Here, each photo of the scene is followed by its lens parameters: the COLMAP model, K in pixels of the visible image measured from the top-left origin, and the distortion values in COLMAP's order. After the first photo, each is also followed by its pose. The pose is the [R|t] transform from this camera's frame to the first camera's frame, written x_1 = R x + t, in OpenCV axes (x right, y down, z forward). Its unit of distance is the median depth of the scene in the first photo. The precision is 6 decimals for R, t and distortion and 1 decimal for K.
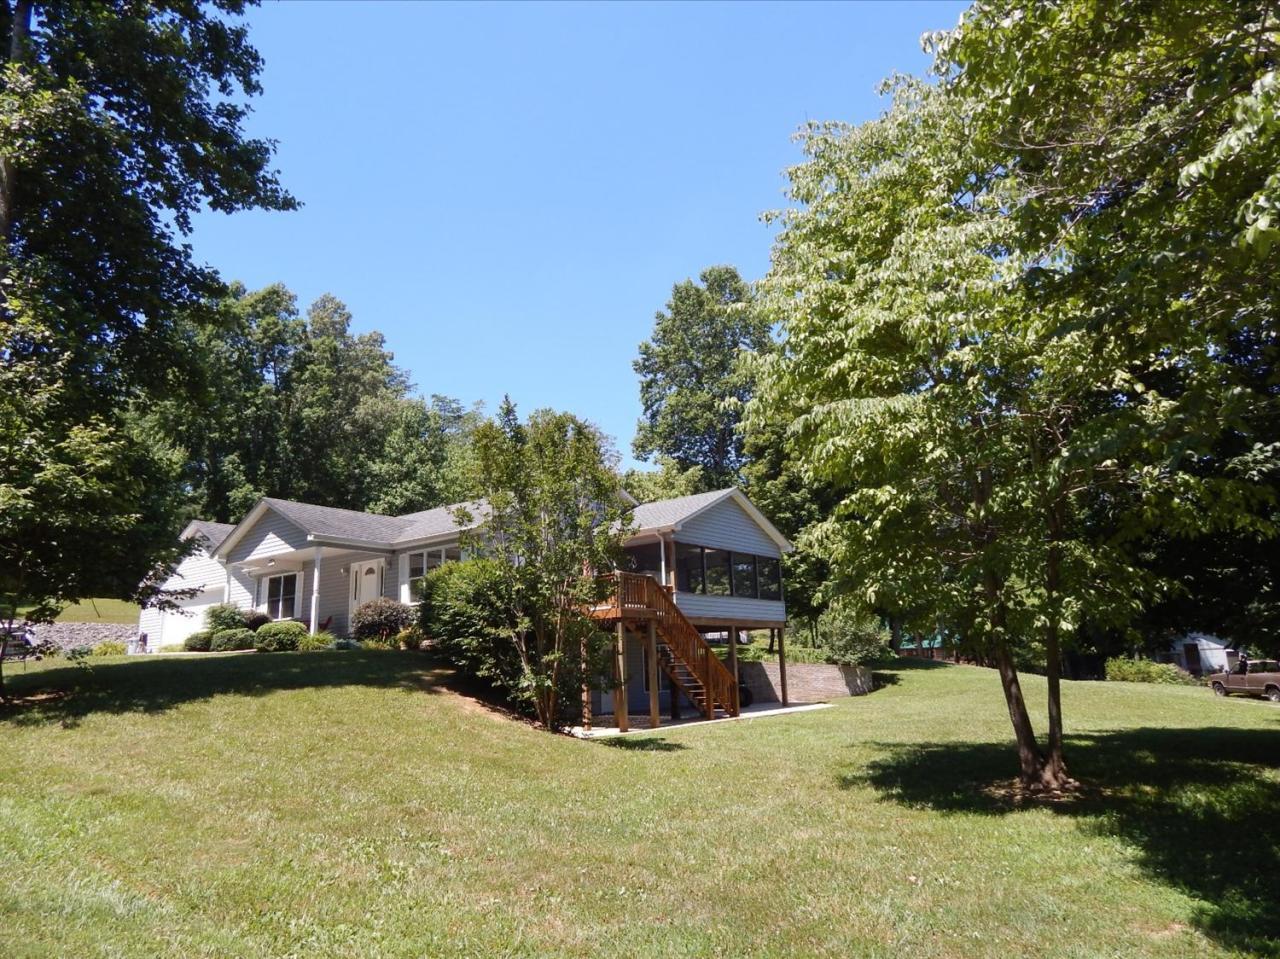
lens RADIAL K [[855.2, 0, 640.0], [0, 855.2, 479.5], [0, 0, 1]] dist [0.006191, -0.000854]
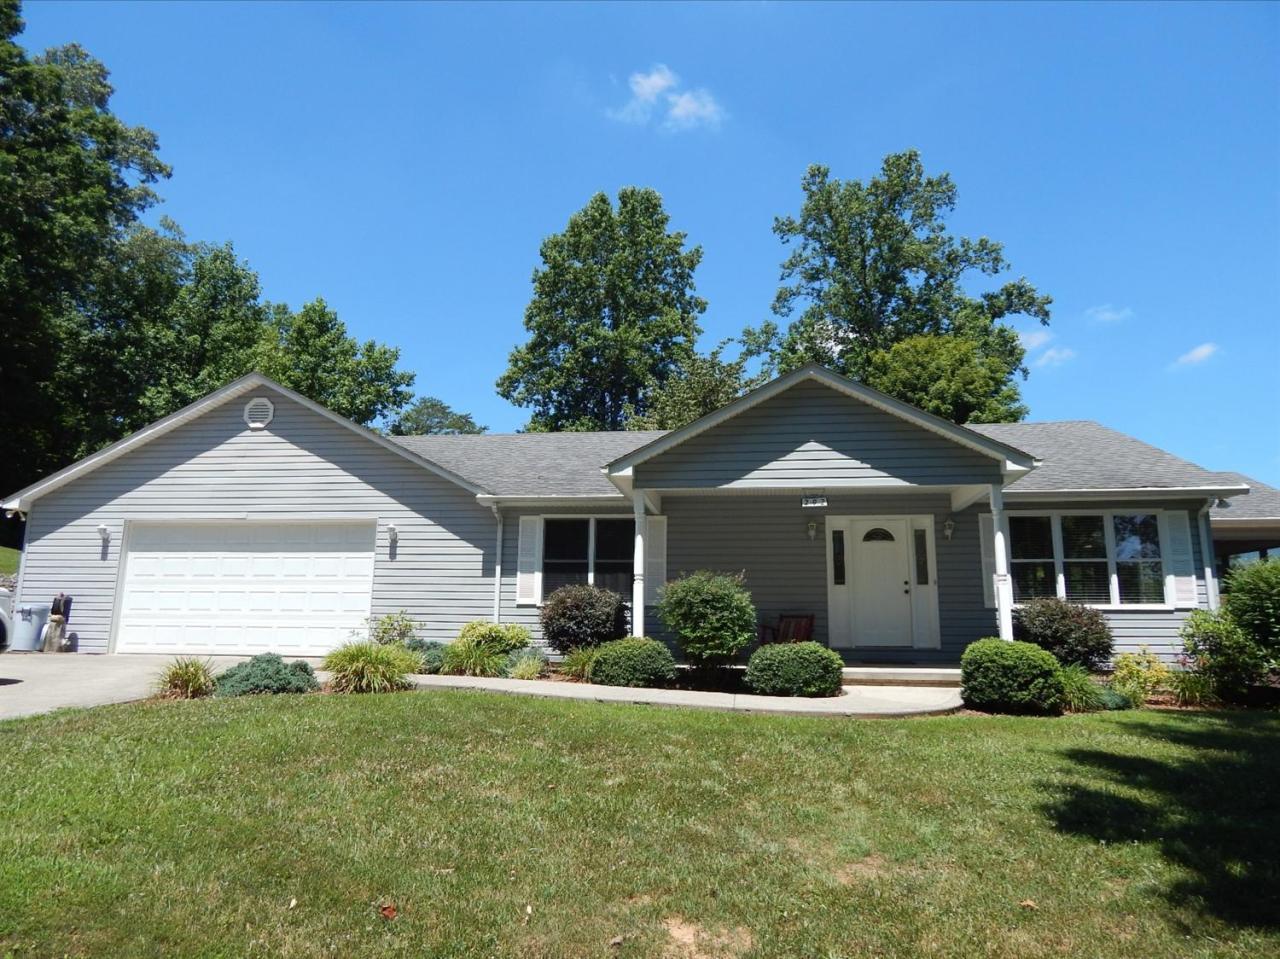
lens RADIAL K [[855.2, 0, 640.0], [0, 855.2, 479.5], [0, 0, 1]] dist [0.006191, -0.000854]
pose [[0.865910, 0.130042, 0.483000, -0.814008], [-0.149659, 0.988735, 0.002100, 0.107427], [-0.477286, -0.074104, 0.875618, 0.691622]]
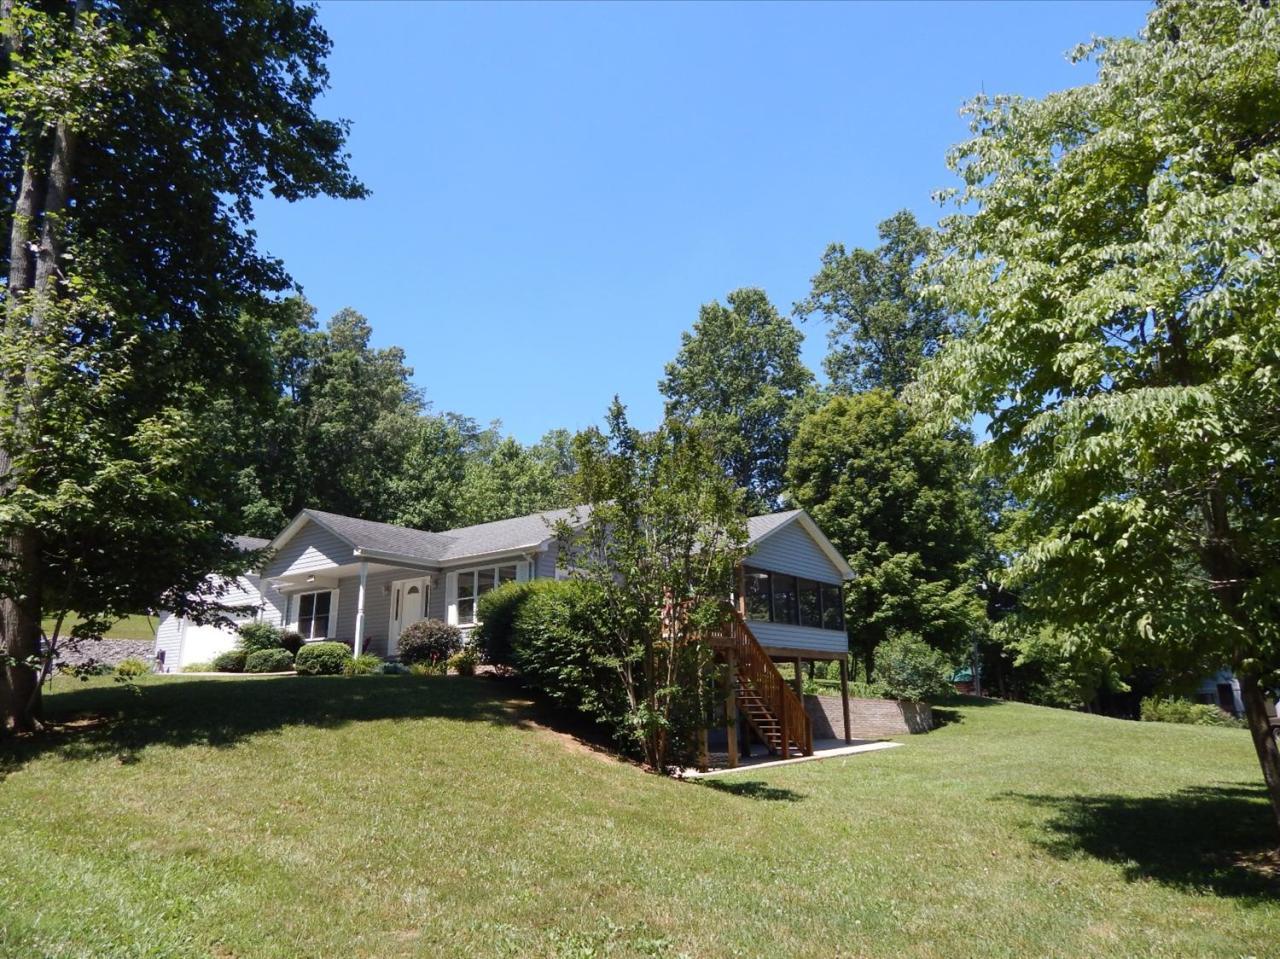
lens RADIAL K [[855.2, 0, 640.0], [0, 855.2, 479.5], [0, 0, 1]] dist [0.006191, -0.000854]
pose [[0.999767, 0.021582, 0.000587, -0.079866], [-0.021555, 0.999323, -0.029813, 0.009631], [-0.001230, 0.029793, 0.999555, 0.064821]]
